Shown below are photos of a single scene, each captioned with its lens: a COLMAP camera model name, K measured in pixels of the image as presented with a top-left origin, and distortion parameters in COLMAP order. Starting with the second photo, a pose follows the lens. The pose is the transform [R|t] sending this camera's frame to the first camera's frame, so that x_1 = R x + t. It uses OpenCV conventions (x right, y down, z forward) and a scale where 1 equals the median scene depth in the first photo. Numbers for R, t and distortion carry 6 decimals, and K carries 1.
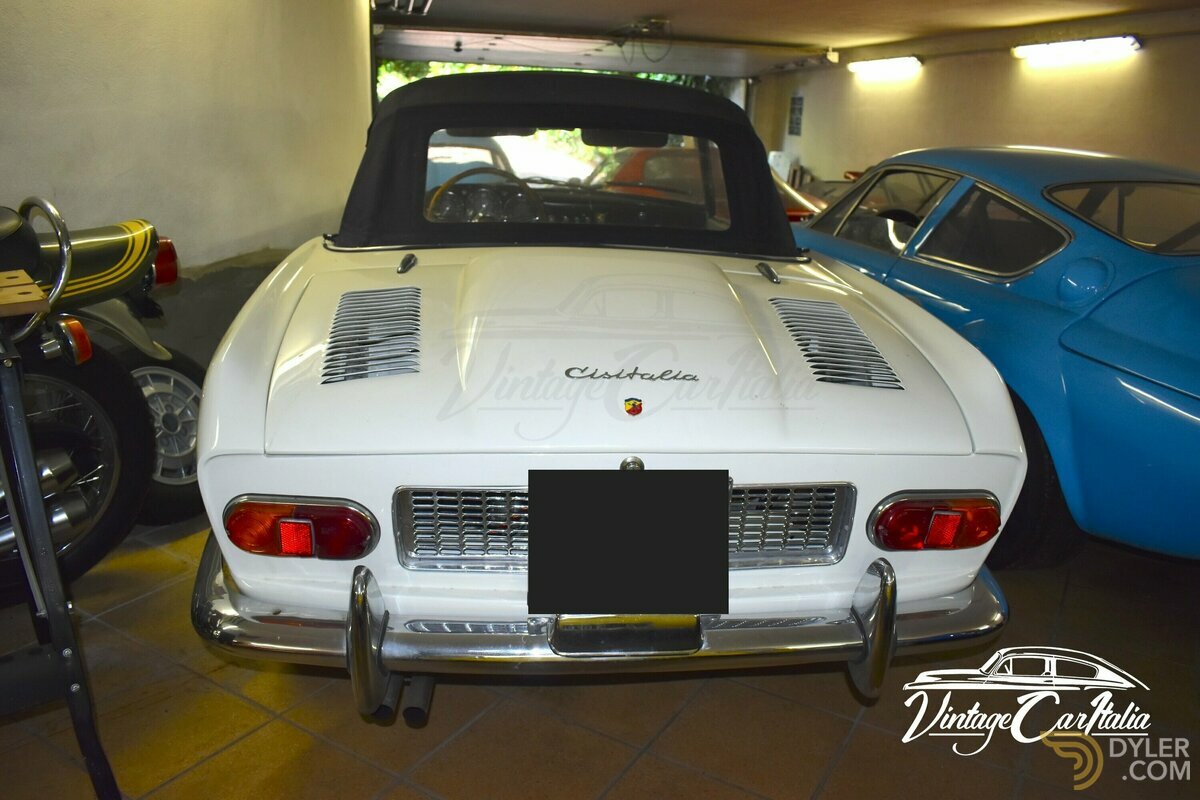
lens RADIAL K [[965.6, 0, 600.0], [0, 965.6, 400.0], [0, 0, 1]] dist [-0.056640, 0.004268]
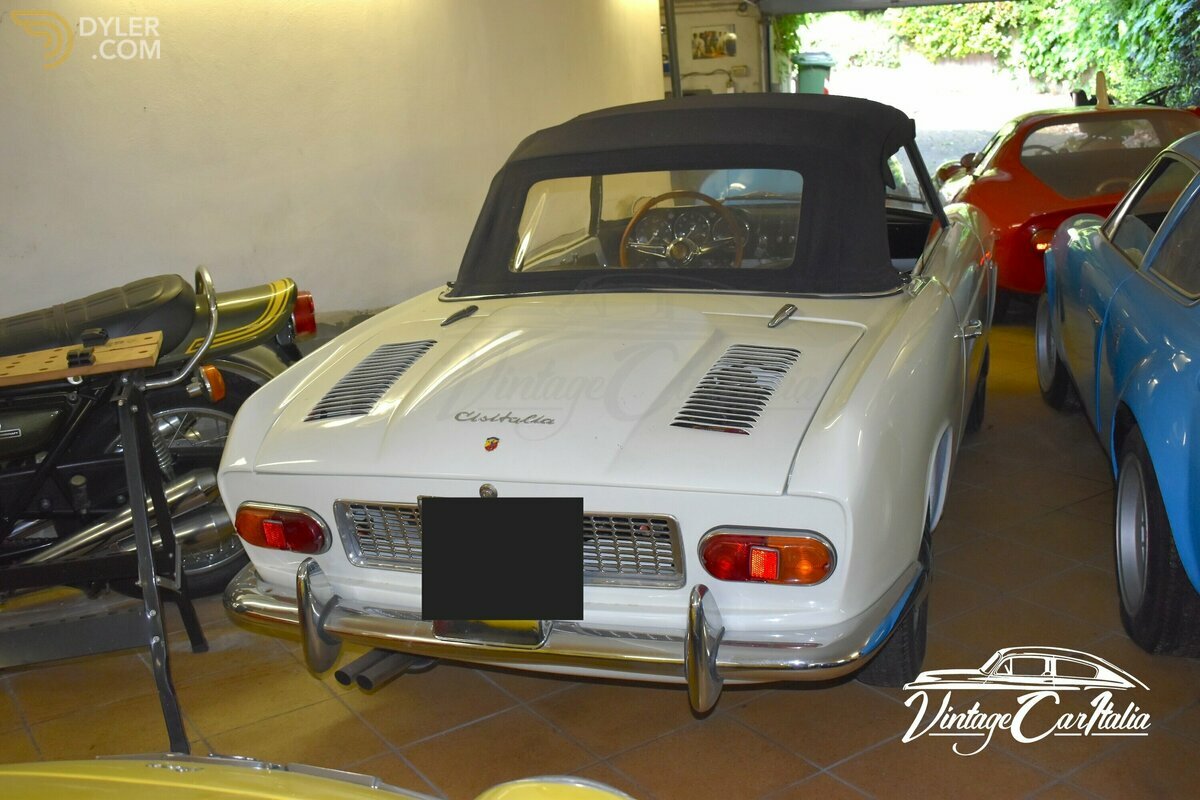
lens RADIAL K [[1282.8, 0, 600.0], [0, 1282.8, 400.0], [0, 0, 1]] dist [0.017981, 0.004465]
pose [[0.898487, 0.009862, -0.438890, 0.839348], [-0.019671, 0.999648, -0.017808, -0.022123], [0.438560, 0.024633, 0.898364, -0.405937]]
